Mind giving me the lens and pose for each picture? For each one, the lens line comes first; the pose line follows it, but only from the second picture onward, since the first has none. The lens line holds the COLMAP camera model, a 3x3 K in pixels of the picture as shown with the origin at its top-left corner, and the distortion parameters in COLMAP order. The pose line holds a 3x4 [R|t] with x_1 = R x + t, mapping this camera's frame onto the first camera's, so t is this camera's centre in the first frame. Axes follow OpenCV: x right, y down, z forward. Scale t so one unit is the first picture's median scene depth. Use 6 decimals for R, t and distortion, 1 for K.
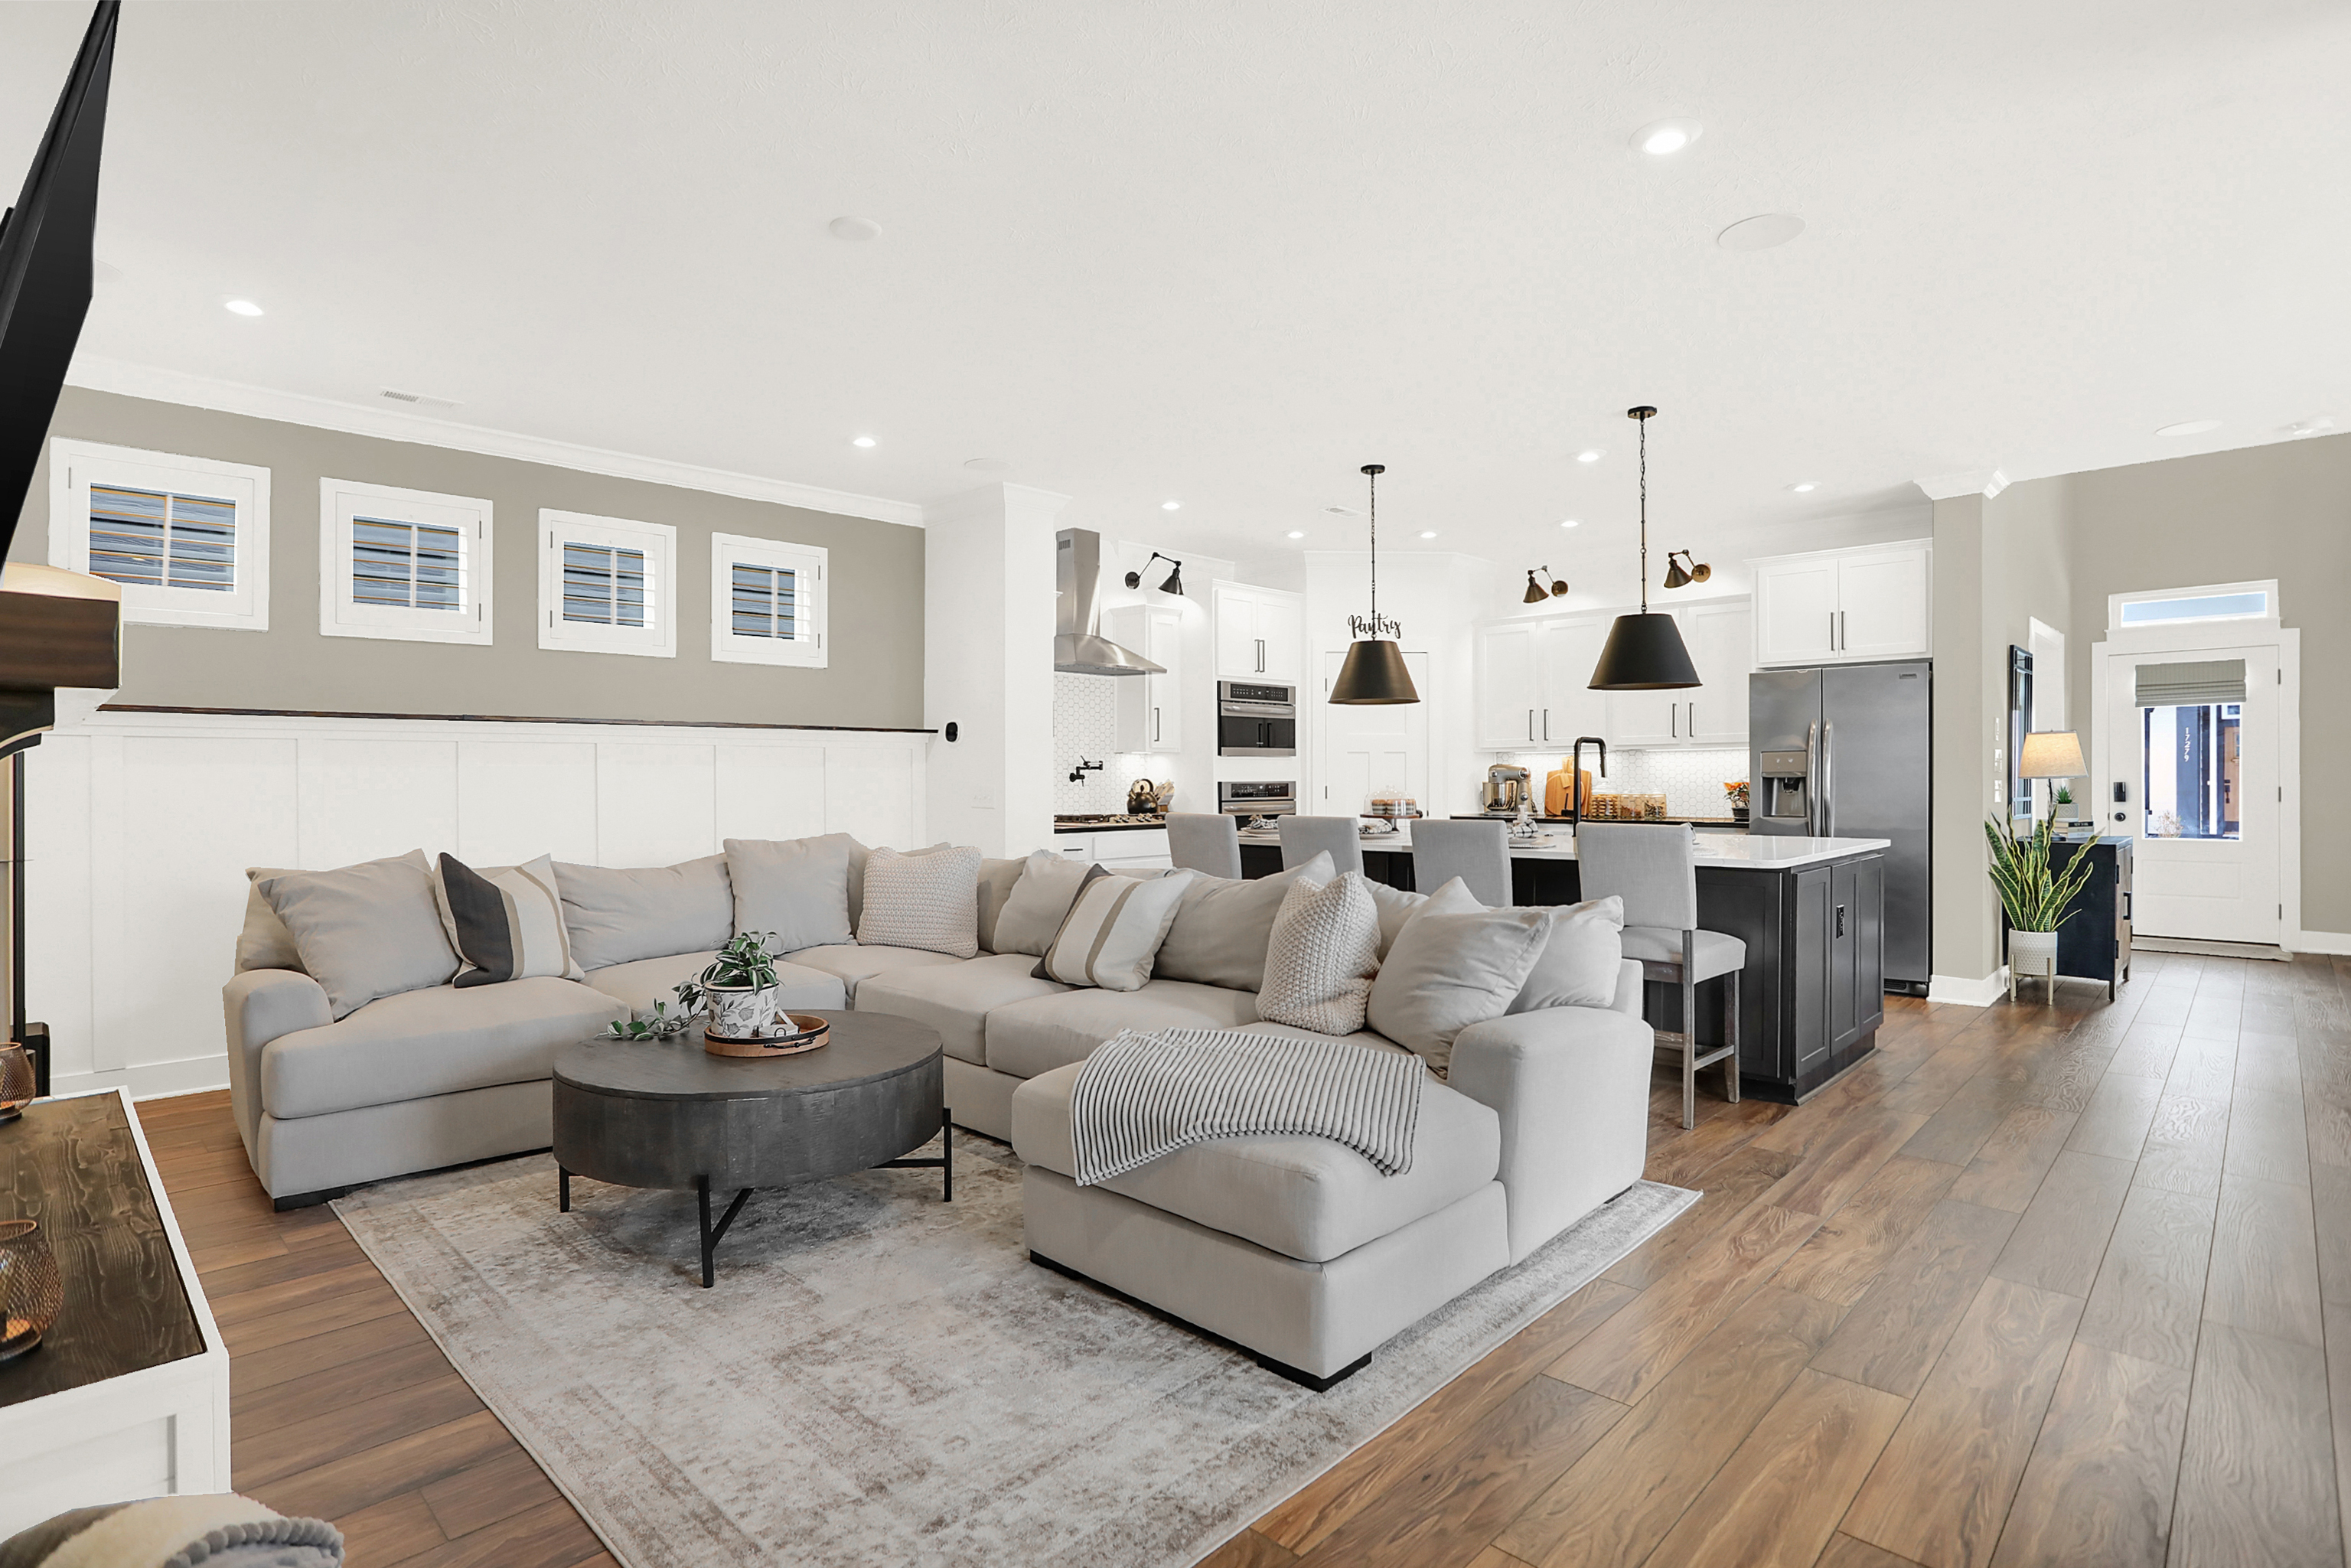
lens RADIAL K [[1190.3, 0, 1154.5], [0, 1190.3, 775.4], [0, 0, 1]] dist [-0.074922, 0.036408]
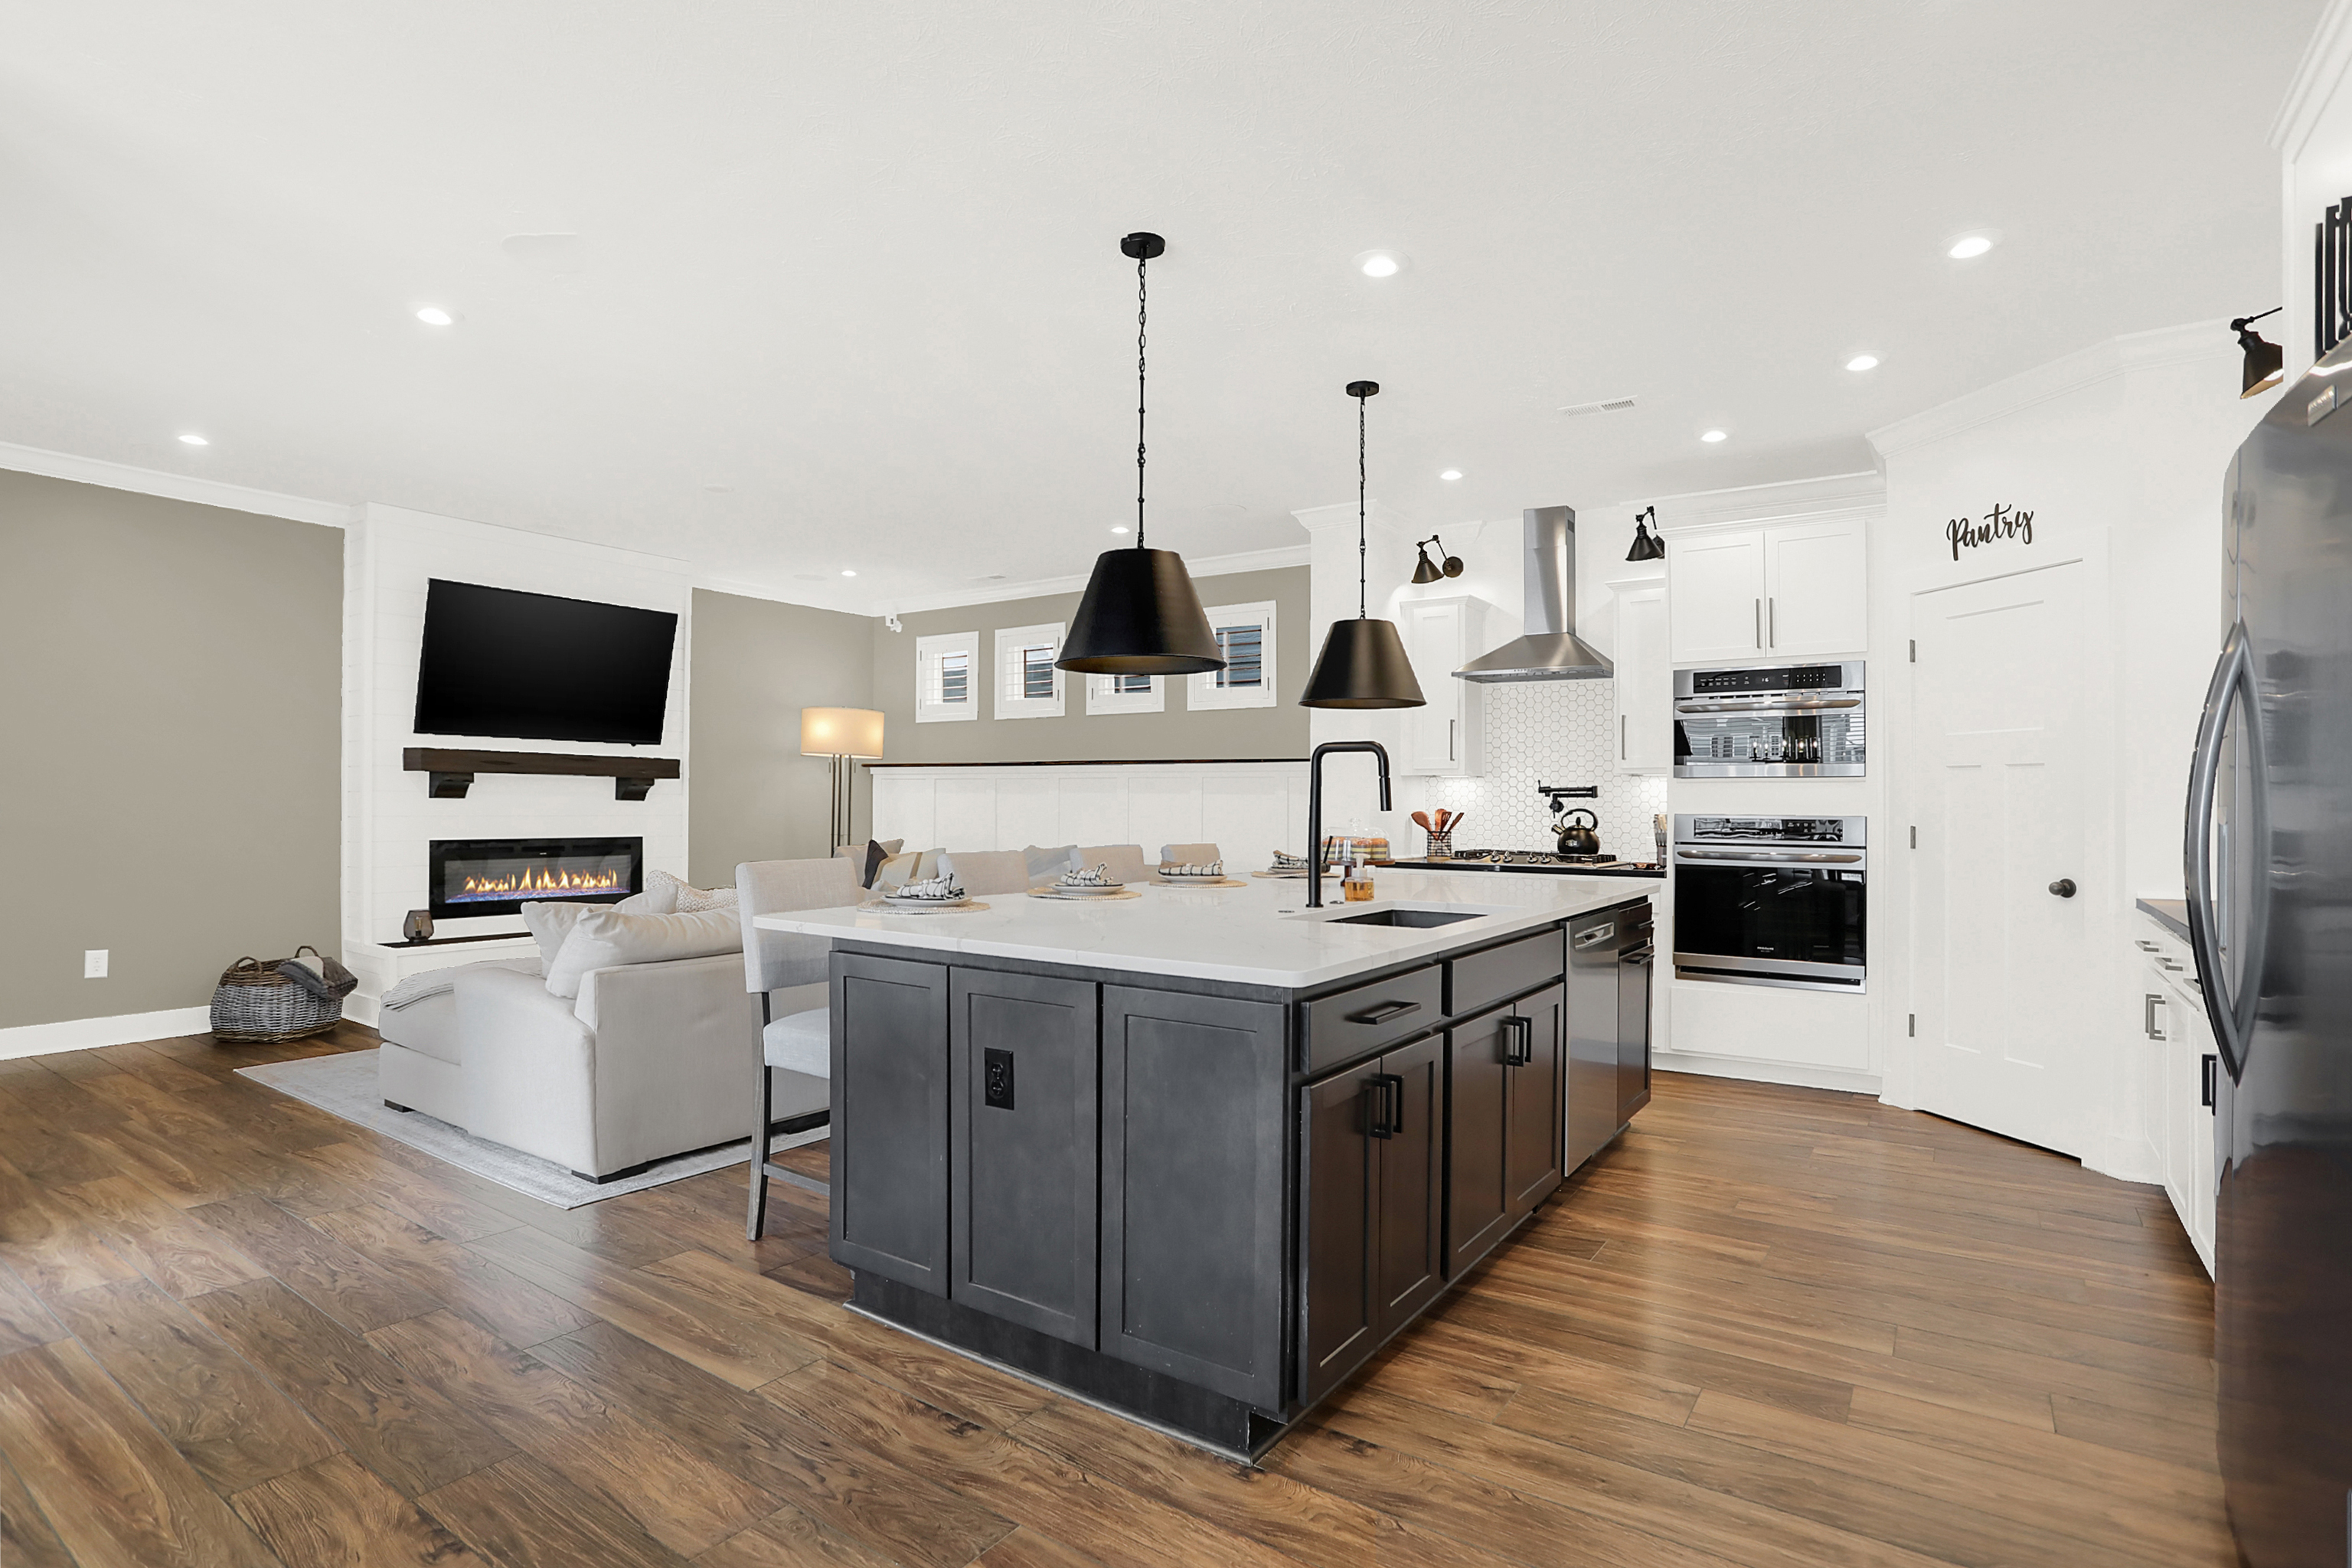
lens RADIAL K [[1183.4, 0, 1171.7], [0, 1183.4, 794.4], [0, 0, 1]] dist [-0.070361, 0.028735]
pose [[0.163909, 0.000312, -0.986475, 0.993935], [-0.008438, 0.999964, -0.001086, -0.005281], [0.986439, 0.008502, 0.163906, 0.863336]]
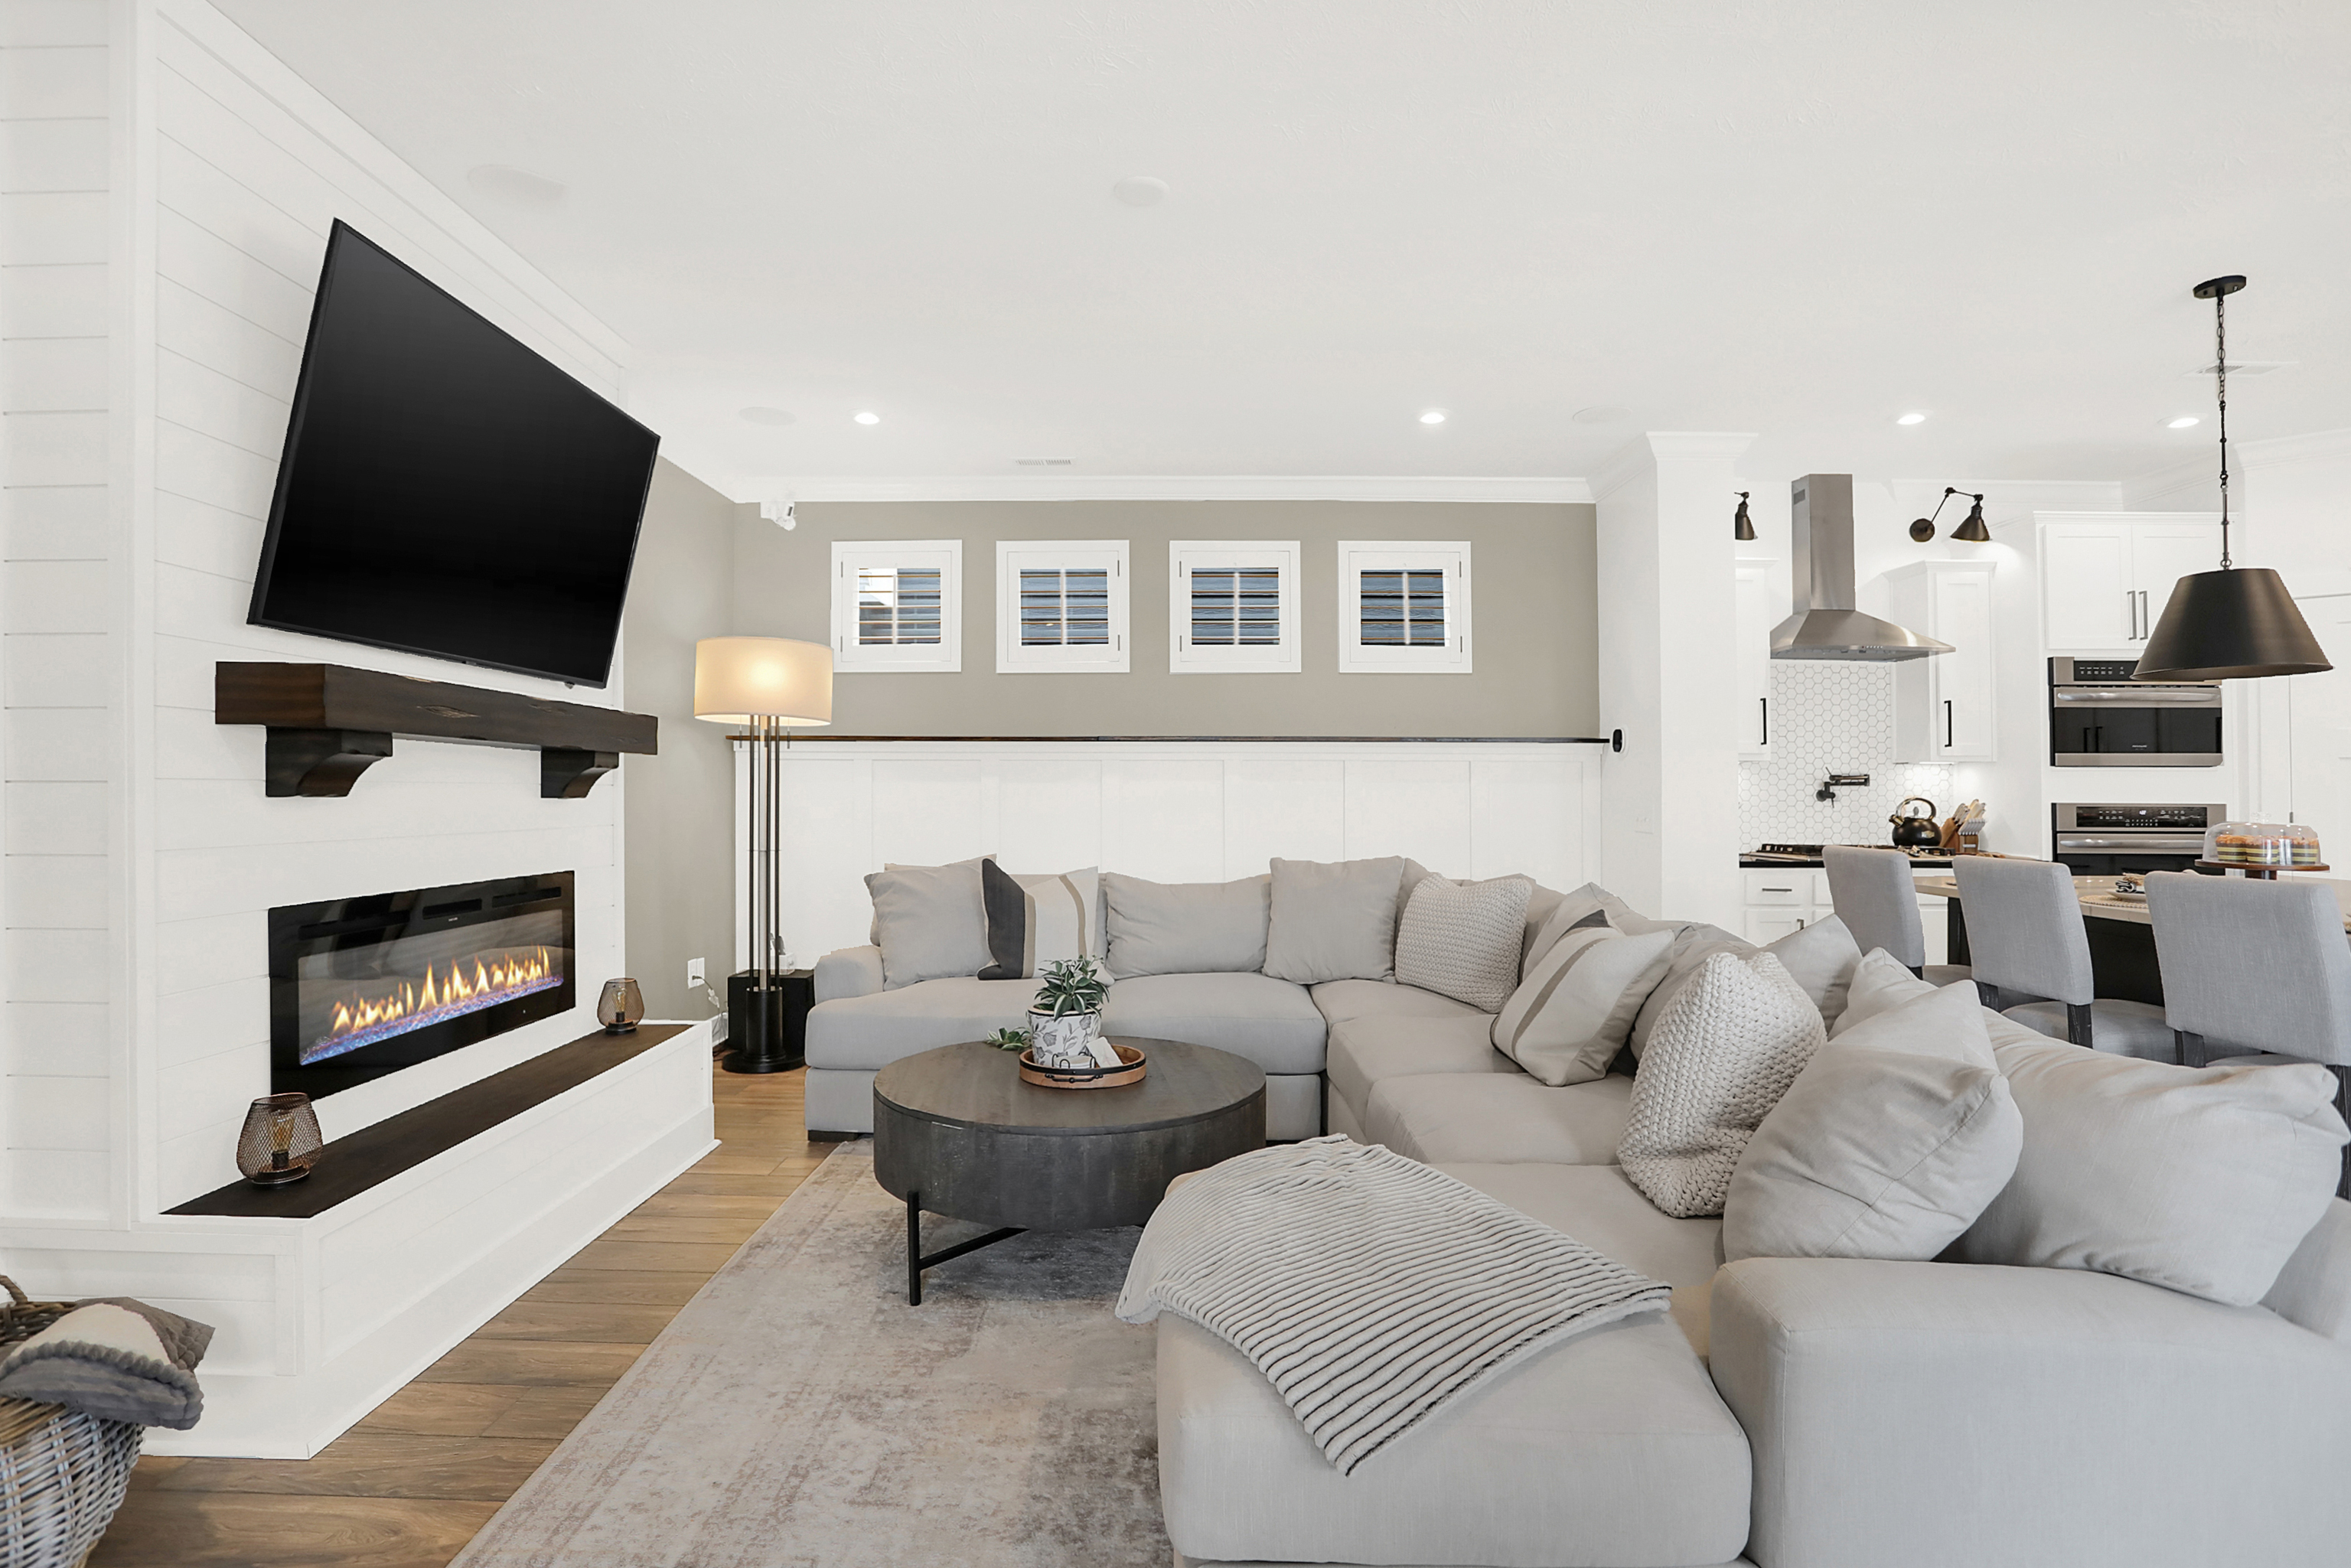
lens RADIAL K [[1190.3, 0, 1154.5], [0, 1190.3, 775.4], [0, 0, 1]] dist [-0.074922, 0.036408]
pose [[0.693825, -0.004621, -0.720129, 0.253869], [-0.004924, 0.999926, -0.011161, -0.001462], [0.720127, 0.011289, 0.693751, 0.236421]]
